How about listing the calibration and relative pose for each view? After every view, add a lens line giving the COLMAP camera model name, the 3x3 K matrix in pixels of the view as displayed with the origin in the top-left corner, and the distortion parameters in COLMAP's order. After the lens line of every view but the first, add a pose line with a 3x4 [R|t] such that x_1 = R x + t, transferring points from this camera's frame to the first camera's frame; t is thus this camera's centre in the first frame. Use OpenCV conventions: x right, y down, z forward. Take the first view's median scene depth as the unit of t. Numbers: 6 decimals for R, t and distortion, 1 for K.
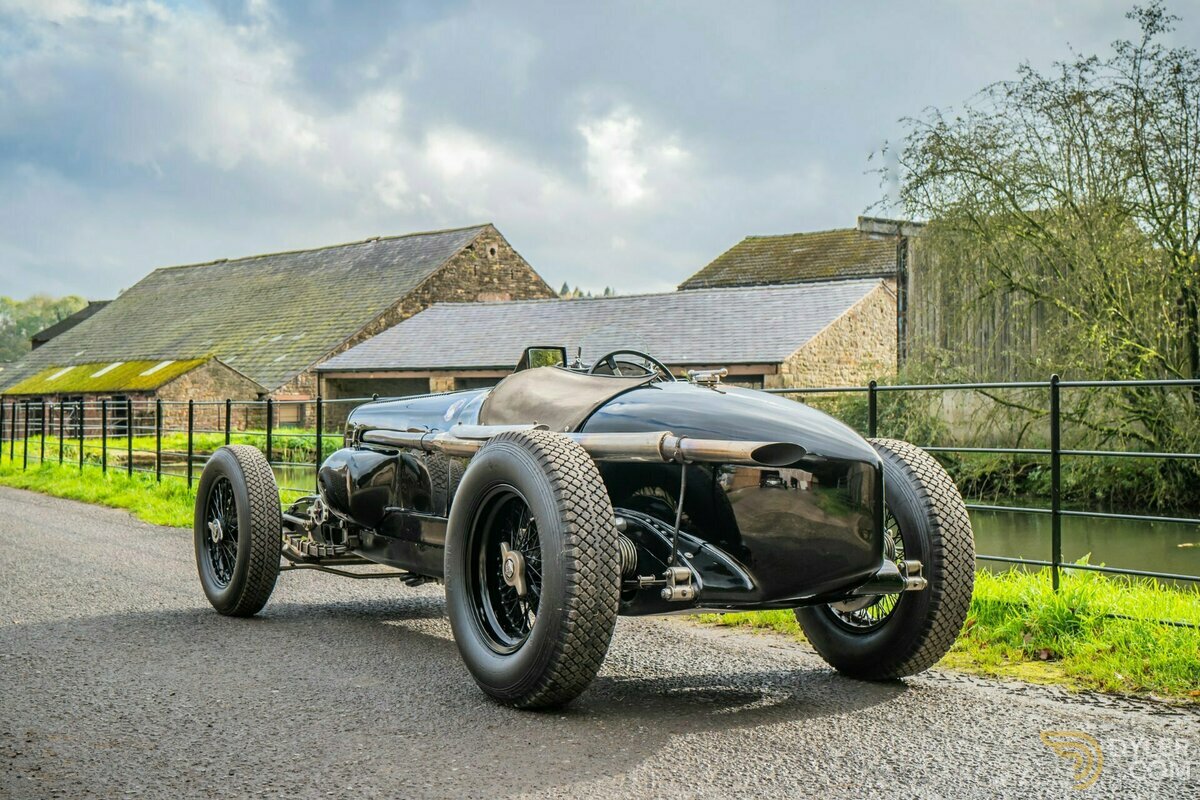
lens RADIAL K [[1934.9, 0, 600.0], [0, 1934.9, 396.7], [0, 0, 1]] dist [-0.049103, 0.000000]
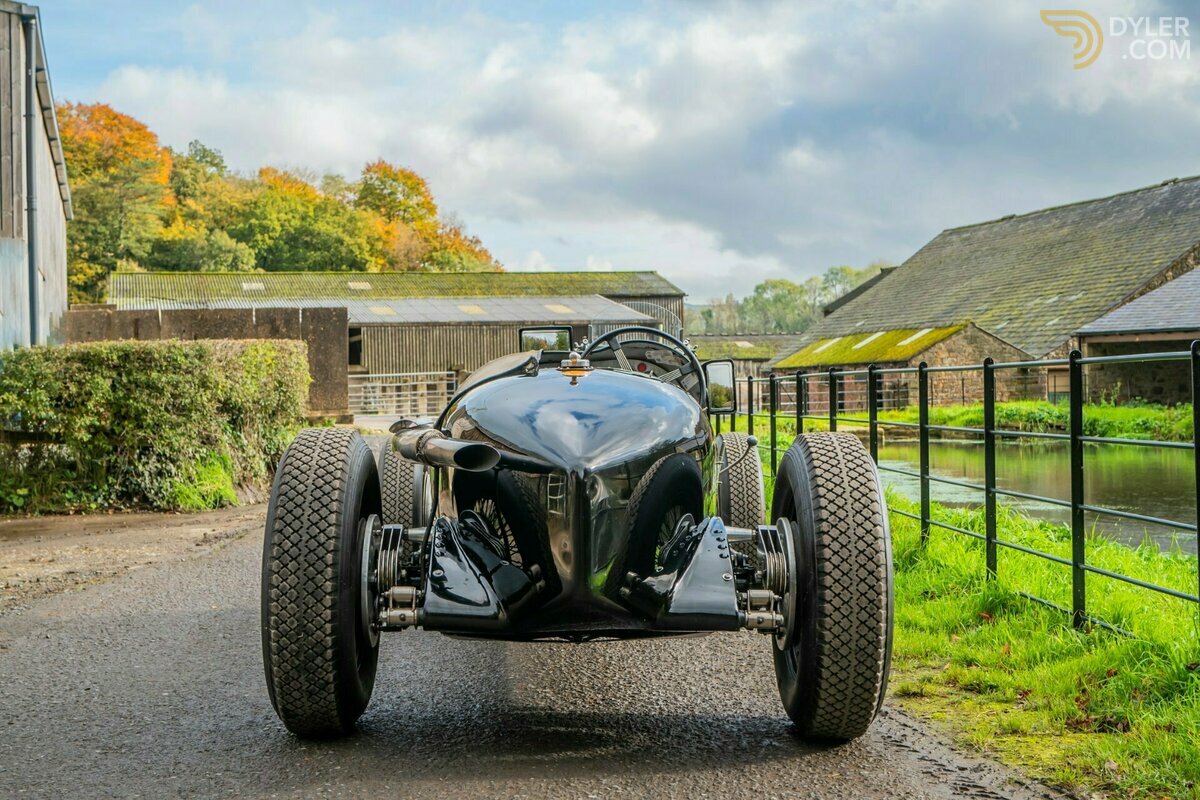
lens RADIAL K [[2011.8, 0, 597.1], [0, 2011.8, 400.1], [0, 0, 1]] dist [0.026890, 0.000000]
pose [[0.802945, -0.009633, -0.595975, 0.228384], [0.023365, 0.999610, 0.015322, -0.002604], [0.595595, -0.026228, 0.802857, 0.115837]]
